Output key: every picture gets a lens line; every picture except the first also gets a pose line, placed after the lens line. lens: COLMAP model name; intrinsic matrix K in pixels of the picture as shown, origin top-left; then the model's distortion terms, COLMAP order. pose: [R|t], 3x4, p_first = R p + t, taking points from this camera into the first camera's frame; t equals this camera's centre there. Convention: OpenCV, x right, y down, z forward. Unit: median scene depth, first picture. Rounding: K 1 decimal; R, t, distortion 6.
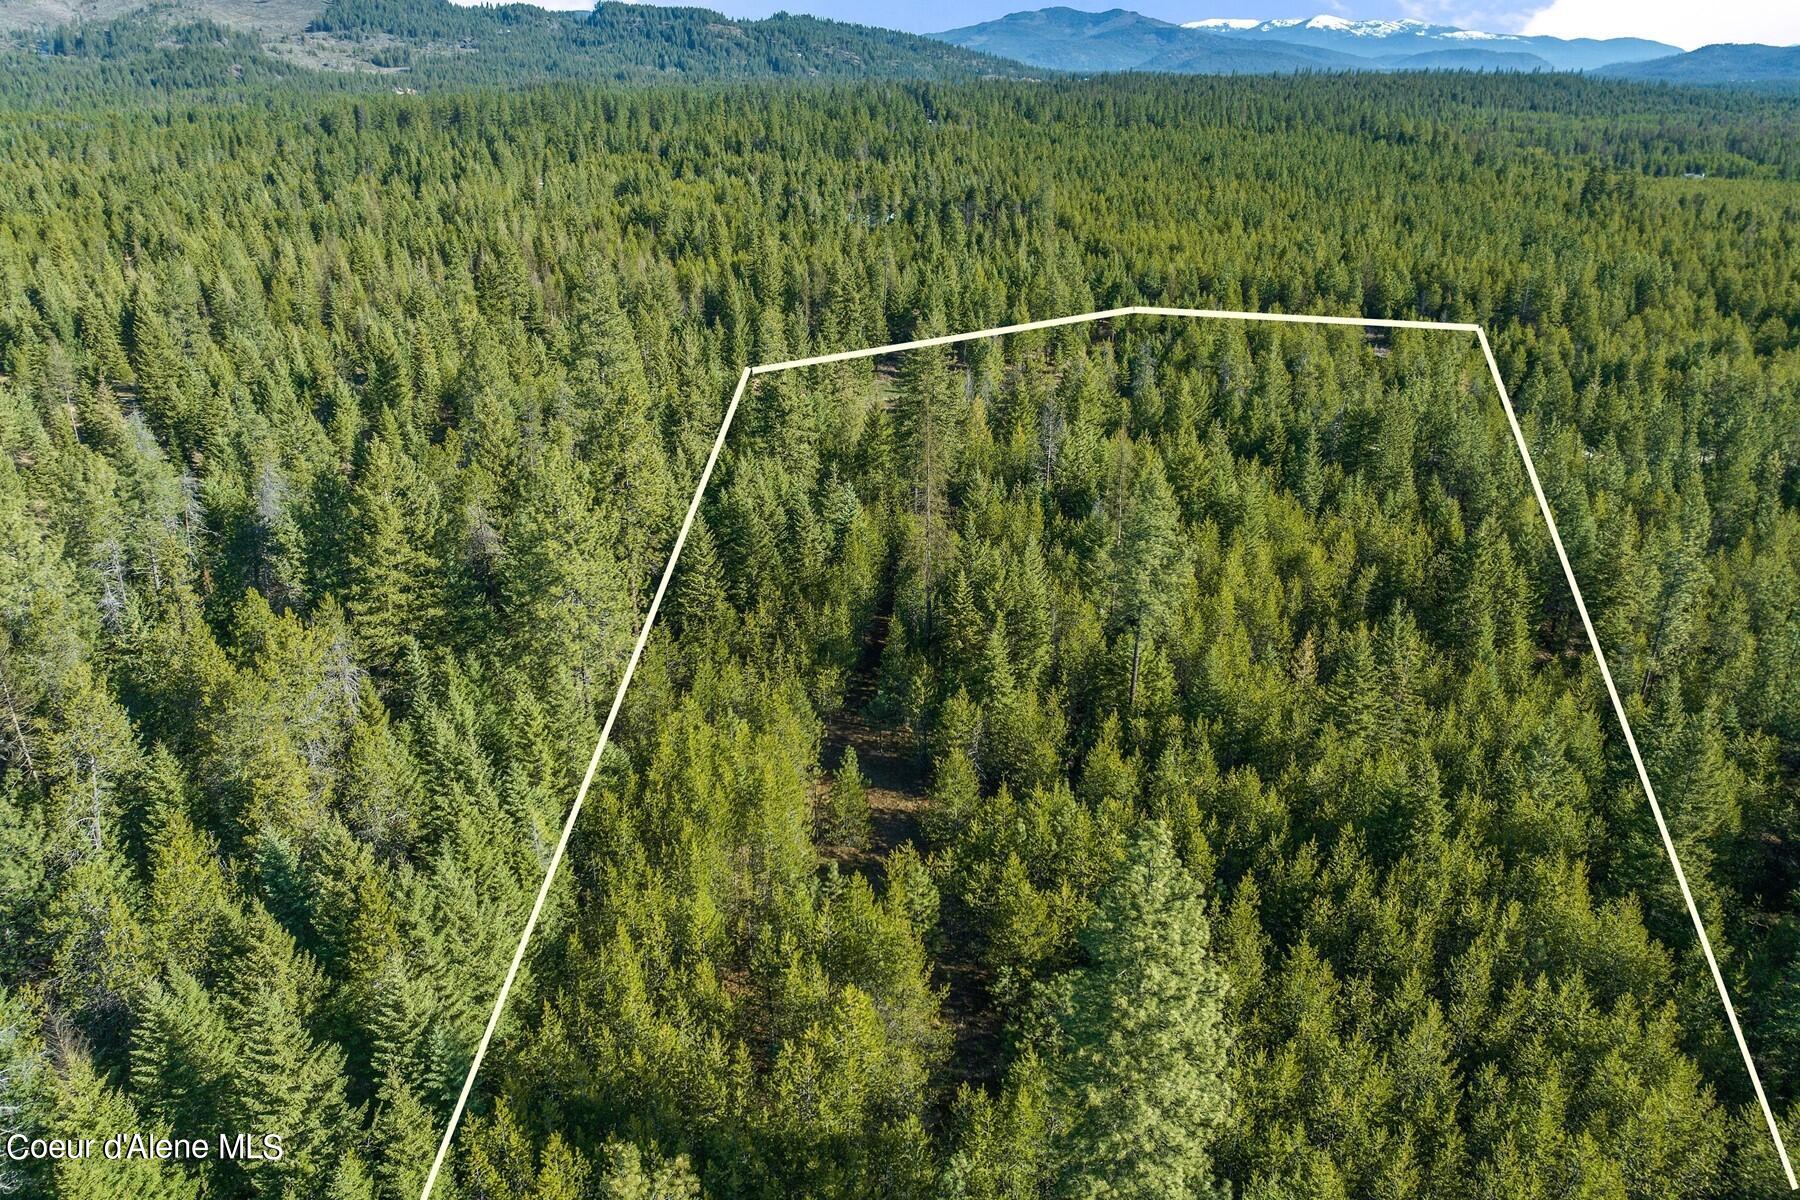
lens RADIAL K [[1273.4, 0, 904.2], [0, 1273.4, 585.6], [0, 0, 1]] dist [-0.069839, 0.047657]
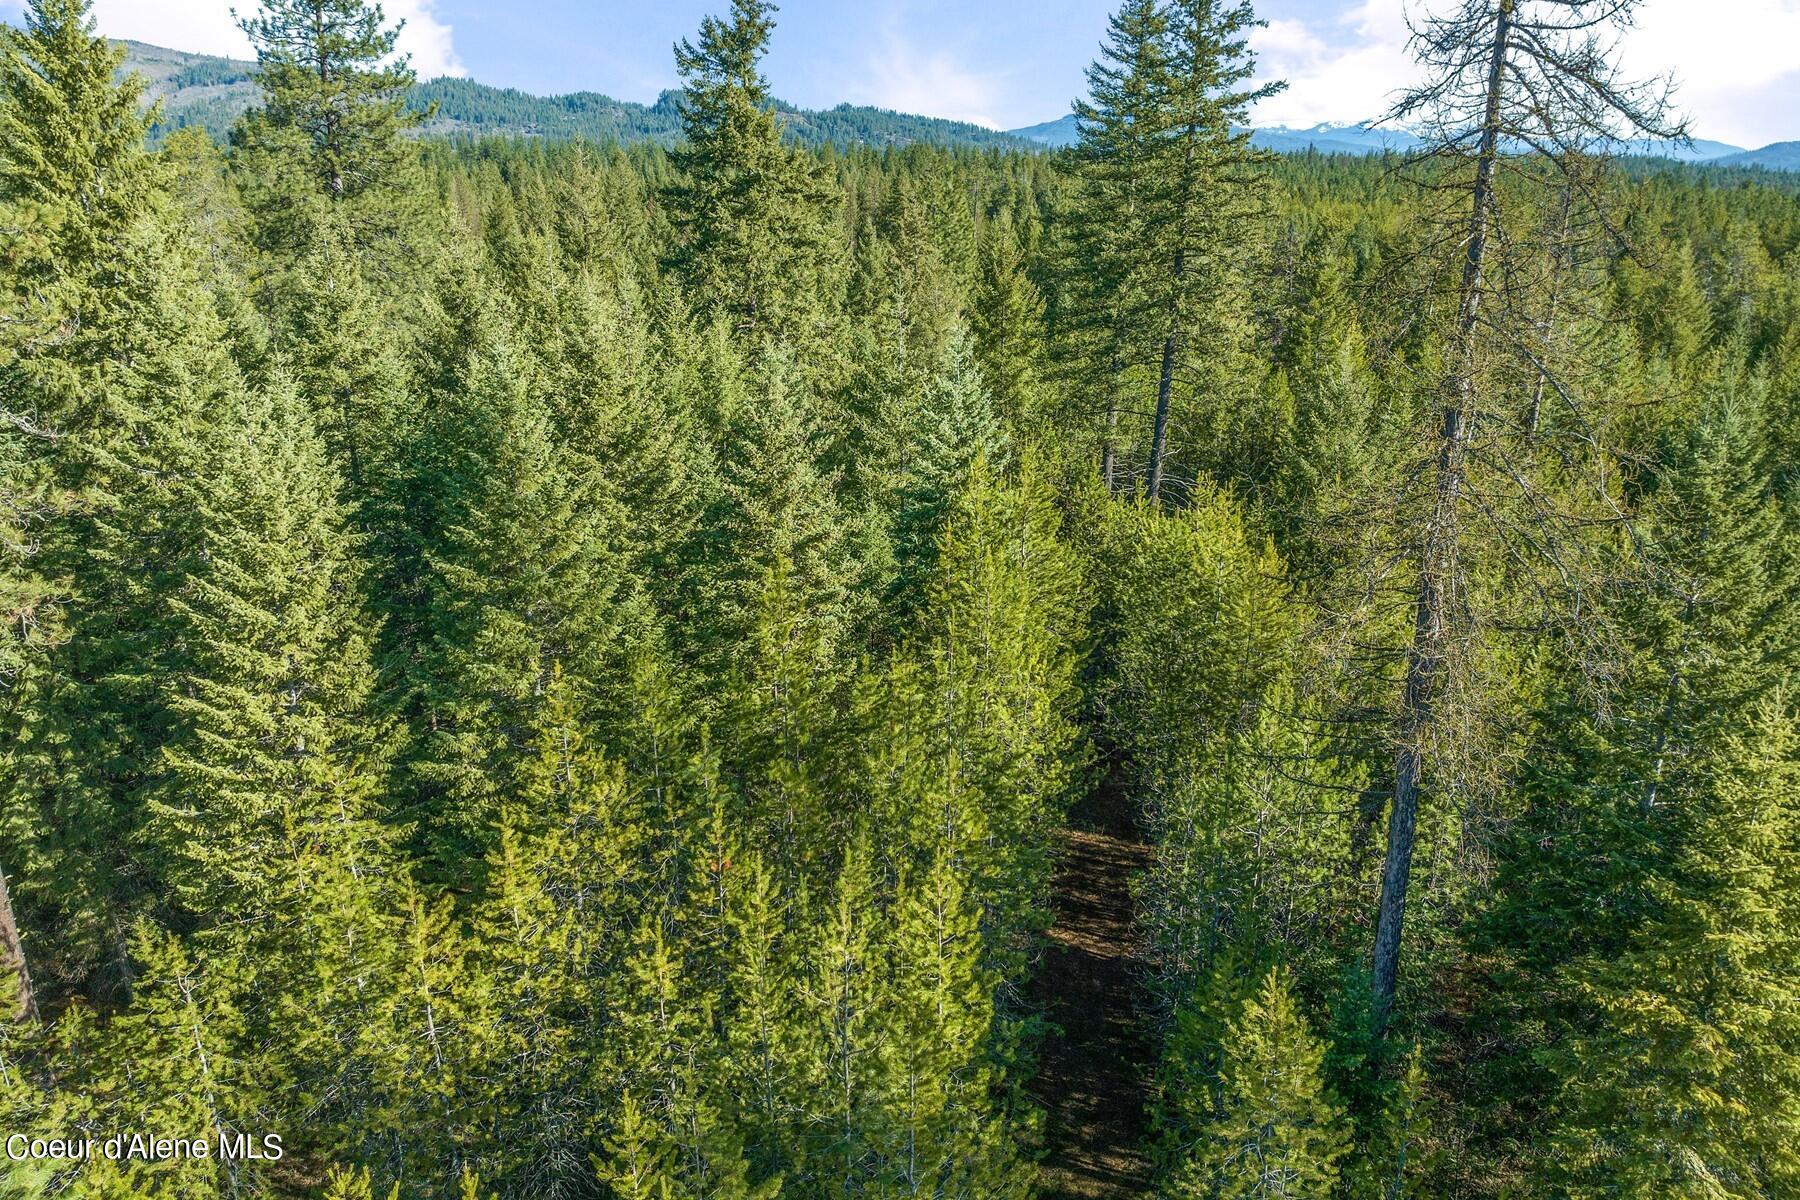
lens RADIAL K [[1264.0, 0, 907.2], [0, 1264.0, 596.9], [0, 0, 1]] dist [-0.044210, 0.007801]
pose [[0.999079, 0.014070, -0.040542, -0.046043], [-0.016575, 0.997931, -0.062124, -0.013281], [0.039585, 0.062739, 0.997245, 0.821778]]
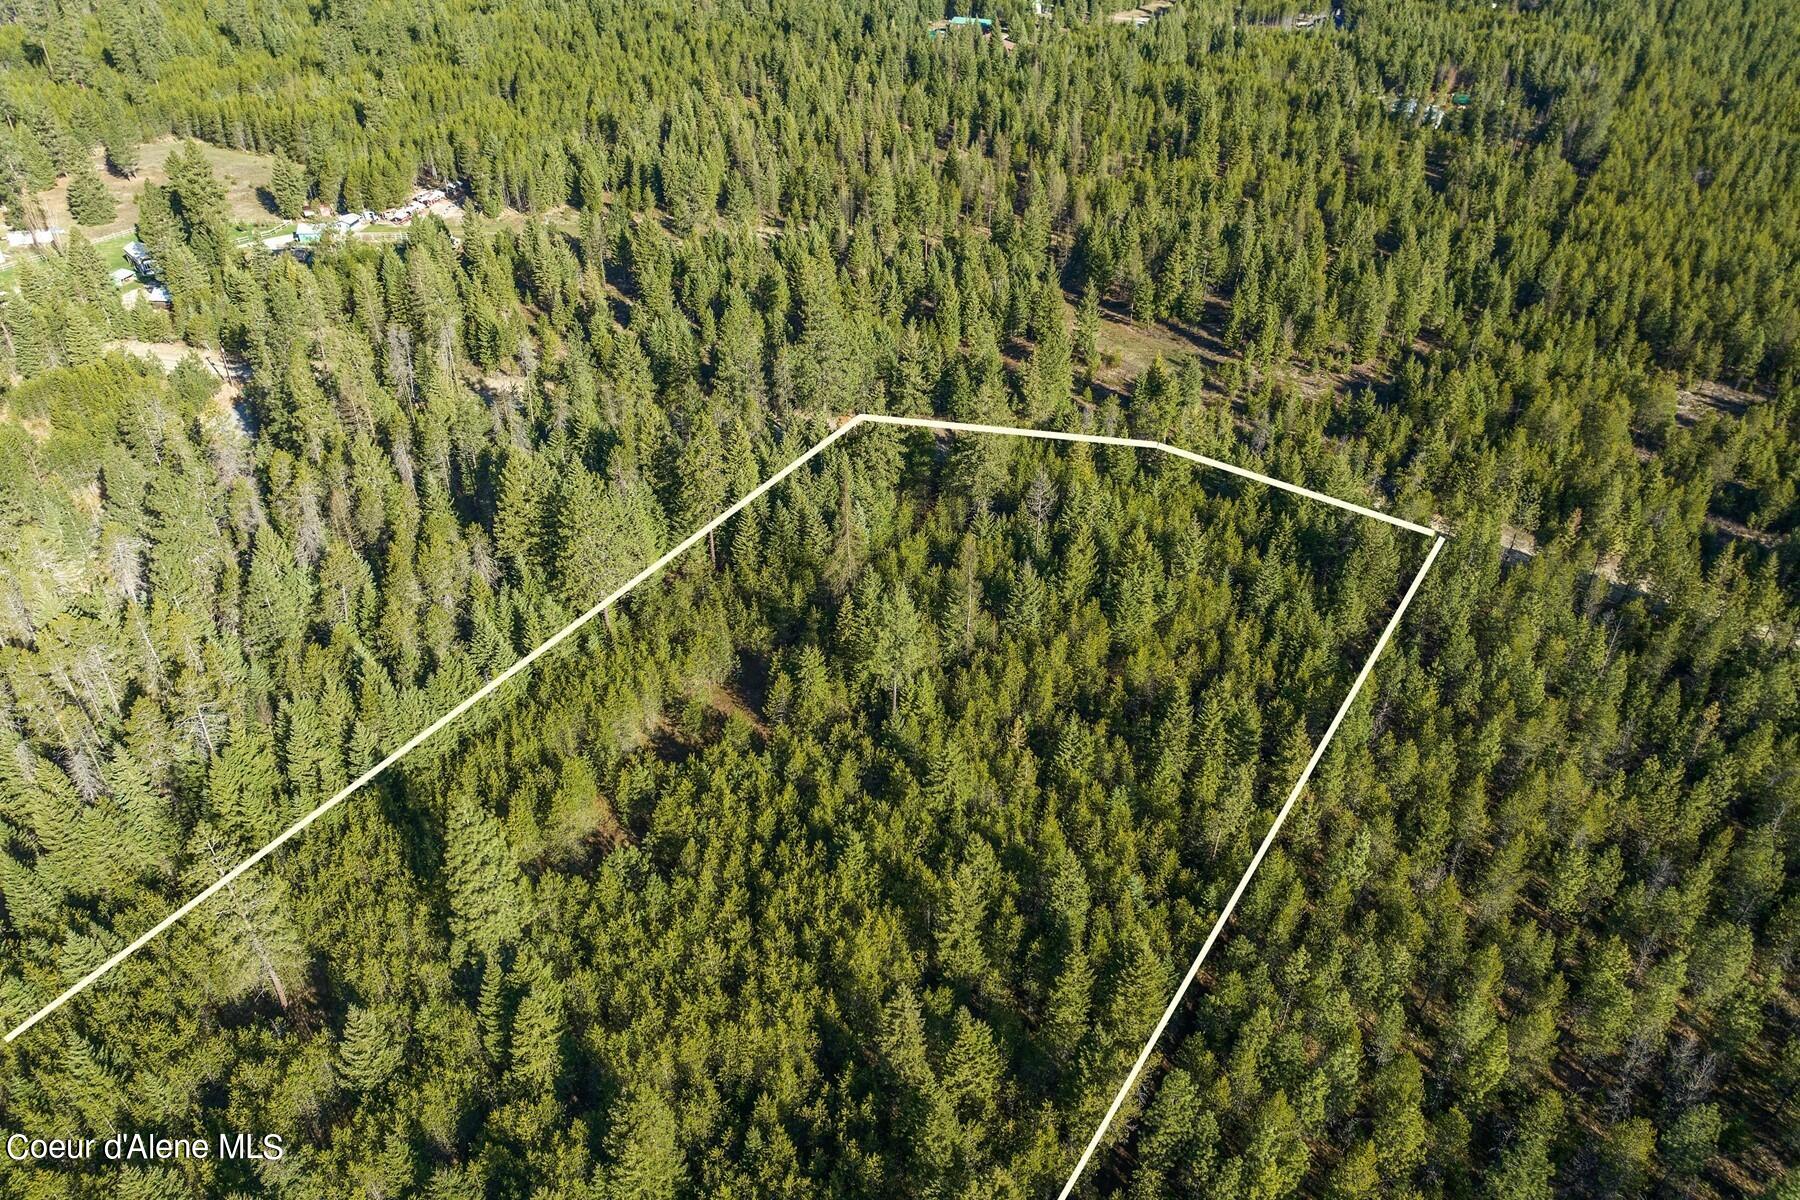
lens RADIAL K [[1264.0, 0, 907.2], [0, 1264.0, 596.9], [0, 0, 1]] dist [-0.044210, 0.007801]
pose [[0.827051, 0.320029, -0.462135, 0.775982], [-0.214125, 0.939494, 0.267397, -0.413194], [0.519748, -0.122196, 0.845535, -0.236505]]
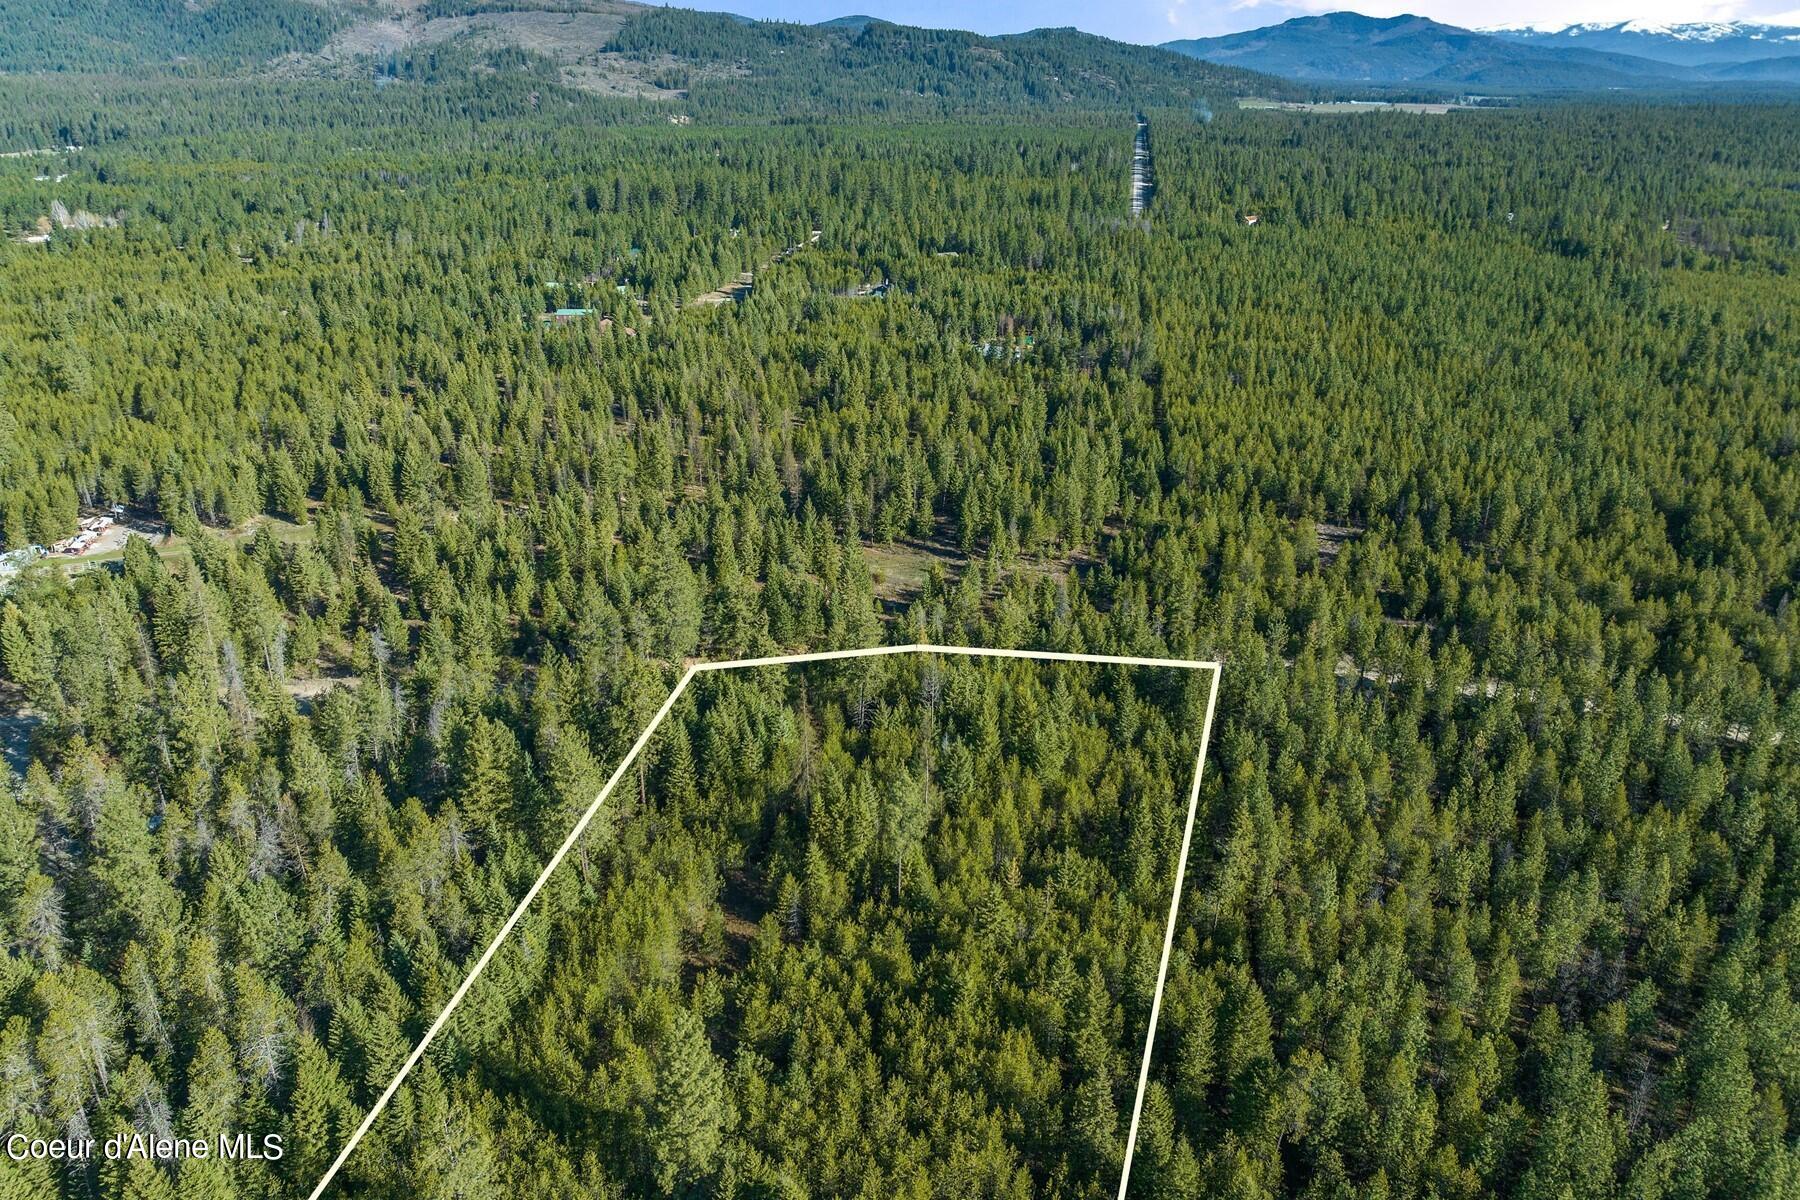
lens RADIAL K [[1264.0, 0, 907.2], [0, 1264.0, 596.9], [0, 0, 1]] dist [-0.044210, 0.007801]
pose [[0.980226, 0.081474, -0.180328, 0.421858], [-0.079647, 0.996672, 0.017362, -0.295867], [0.181142, -0.002657, 0.983453, -0.585605]]
